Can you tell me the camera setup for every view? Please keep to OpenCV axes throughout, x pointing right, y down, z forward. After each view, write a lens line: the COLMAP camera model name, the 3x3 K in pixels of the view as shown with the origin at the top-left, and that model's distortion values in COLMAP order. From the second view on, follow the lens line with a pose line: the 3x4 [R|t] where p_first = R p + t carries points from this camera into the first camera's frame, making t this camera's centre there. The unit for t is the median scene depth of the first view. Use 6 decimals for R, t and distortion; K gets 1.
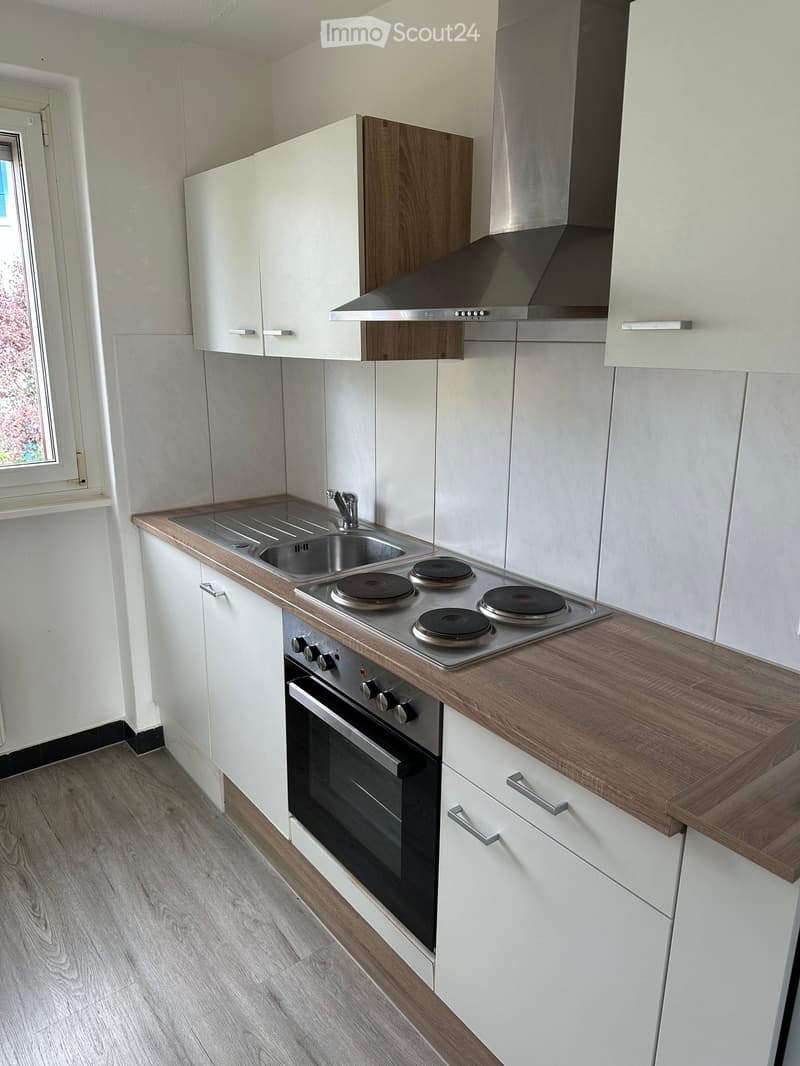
lens RADIAL K [[748.1, 0, 400.0], [0, 748.1, 533.0], [0, 0, 1]] dist [0.006268, 0.002925]
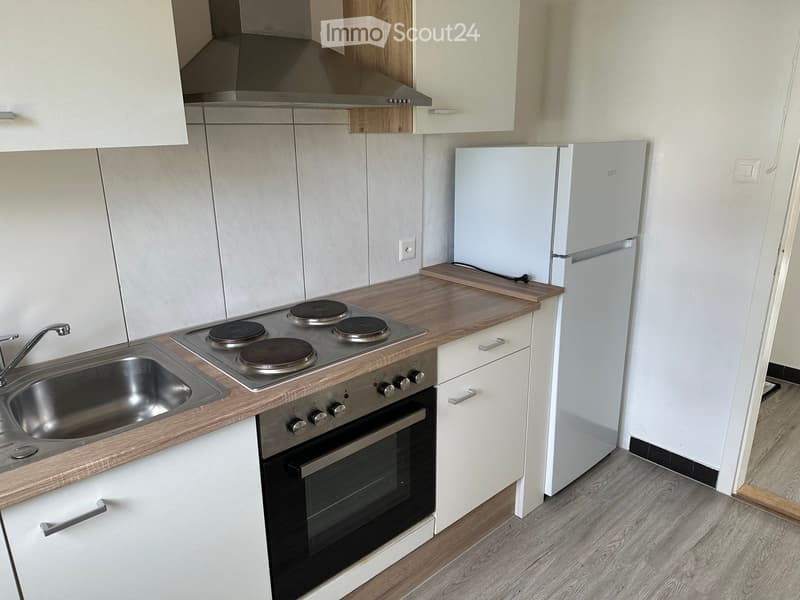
lens RADIAL K [[561.4, 0, 400.0], [0, 561.4, 300.0], [0, 0, 1]] dist [0.006268, 0.002925]
pose [[-0.085568, -0.297571, 0.950857, -0.983305], [0.267726, 0.912390, 0.309625, -0.247277], [-0.959688, 0.281063, 0.001596, 0.973789]]
